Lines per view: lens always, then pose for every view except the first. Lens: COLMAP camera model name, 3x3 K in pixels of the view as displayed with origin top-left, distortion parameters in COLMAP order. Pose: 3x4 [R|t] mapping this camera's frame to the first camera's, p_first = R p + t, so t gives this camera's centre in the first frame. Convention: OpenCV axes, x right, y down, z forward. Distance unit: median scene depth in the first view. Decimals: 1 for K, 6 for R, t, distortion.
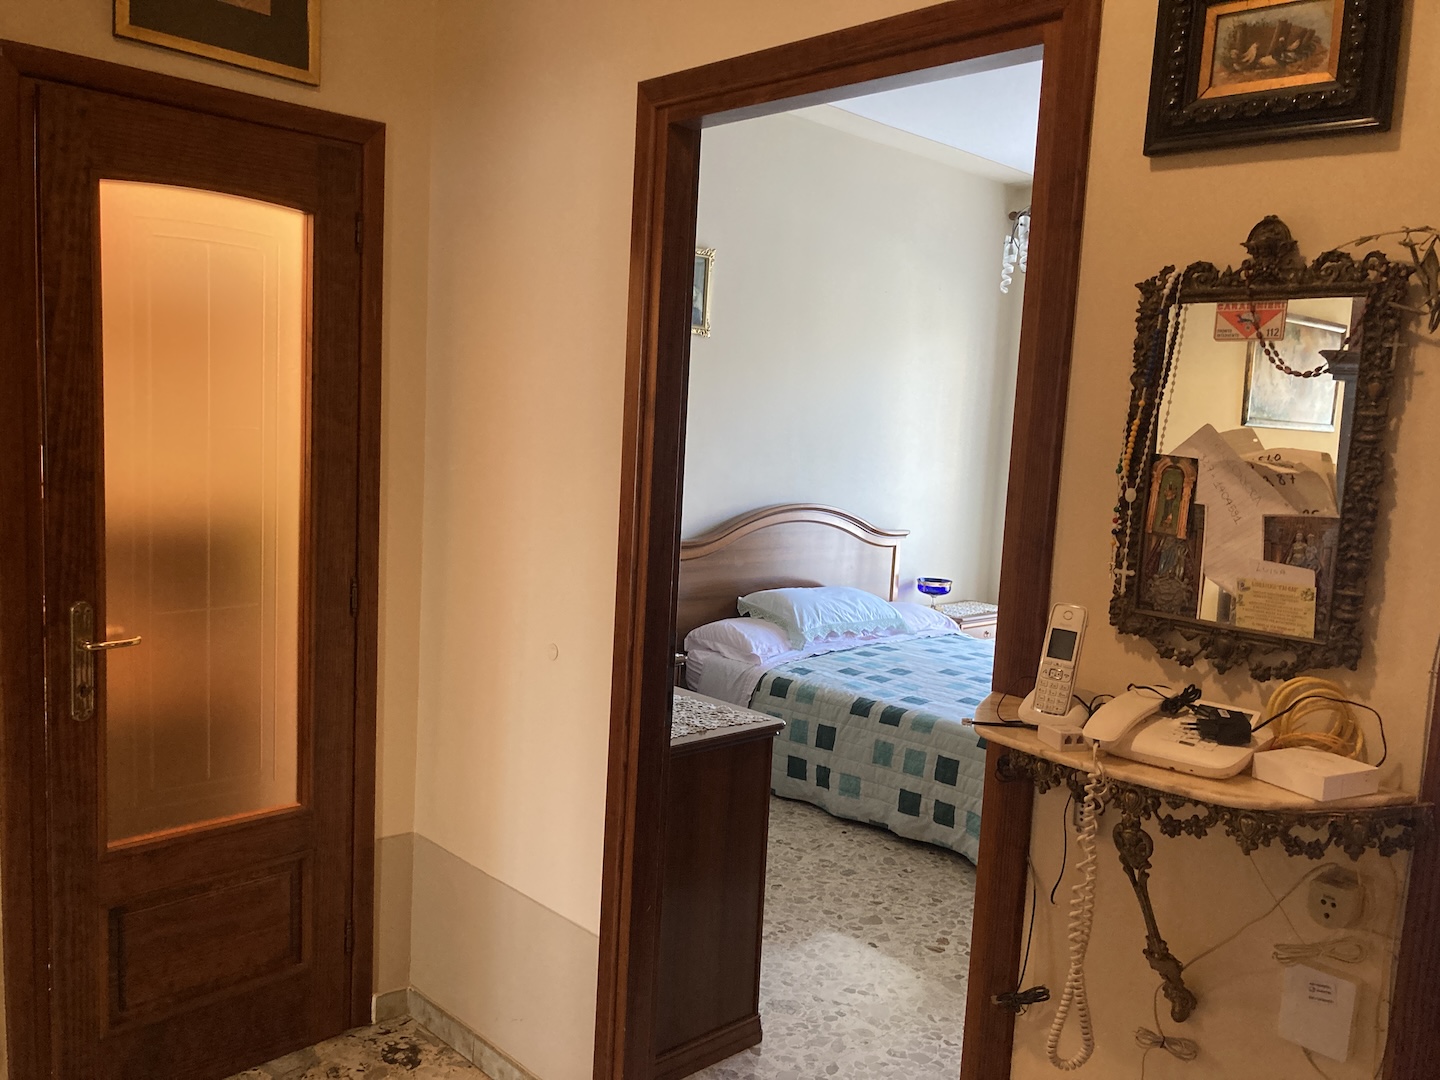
lens RADIAL K [[1179.4, 0, 718.3], [0, 1179.4, 534.0], [0, 0, 1]] dist [0.013259, -0.007604]
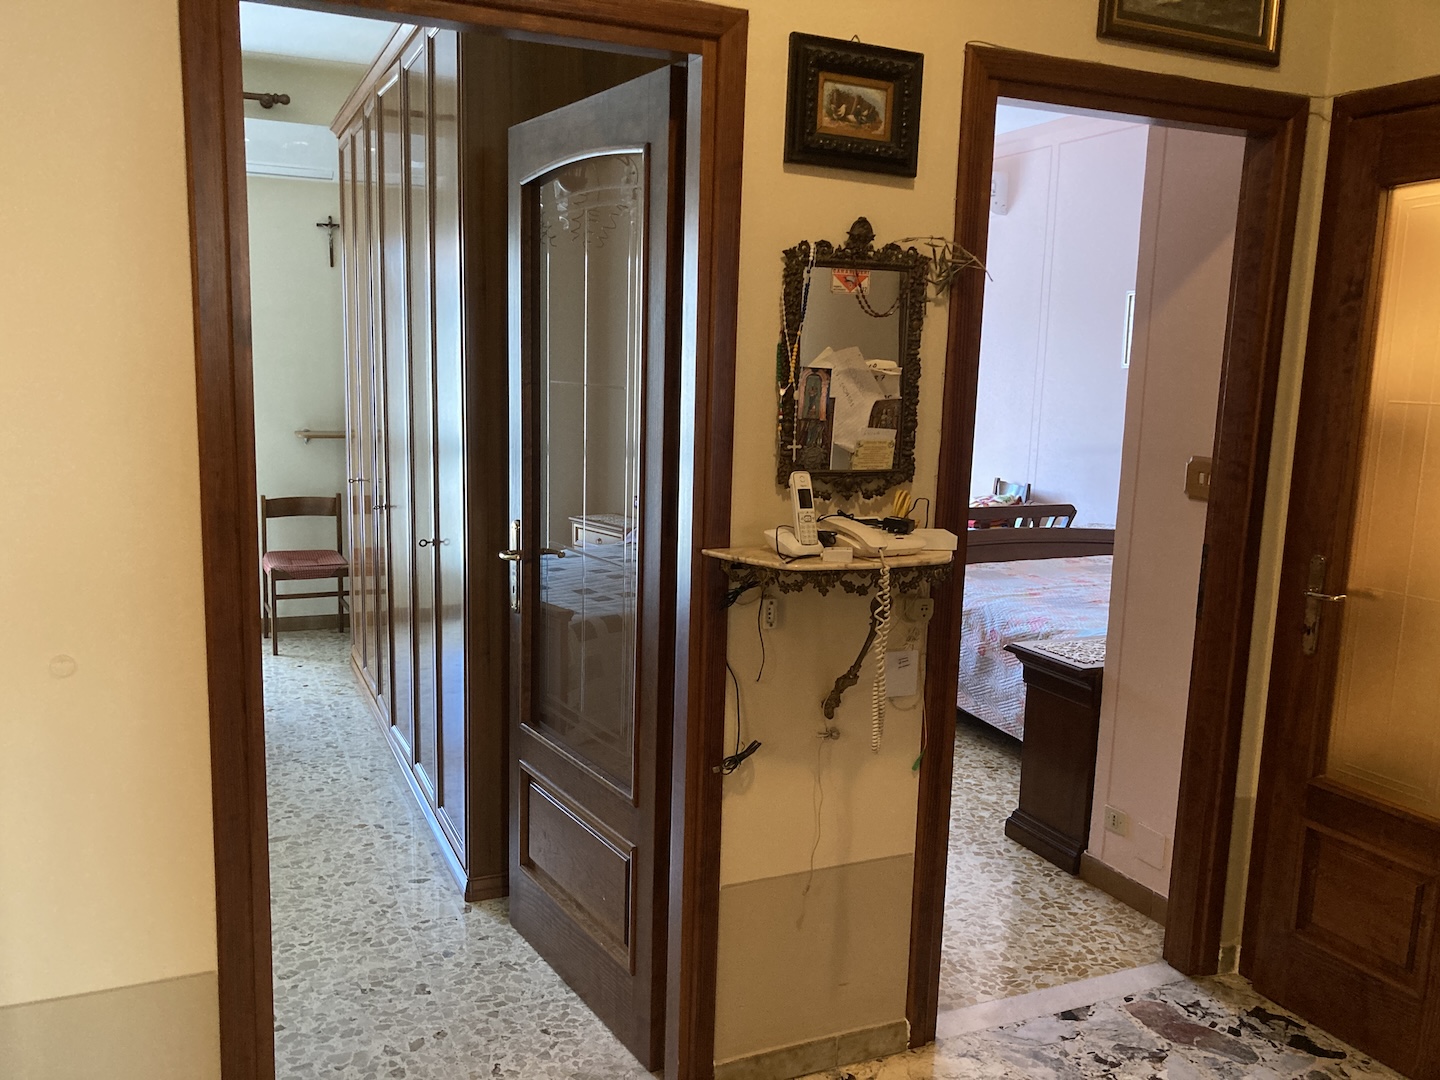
lens RADIAL K [[1179.4, 0, 717.8], [0, 1179.4, 547.9], [0, 0, 1]] dist [0.013259, -0.007604]
pose [[0.344922, -0.194011, 0.918362, -0.340423], [0.088545, 0.980768, 0.173938, -0.034675], [-0.934446, 0.021321, 0.355467, 0.174620]]
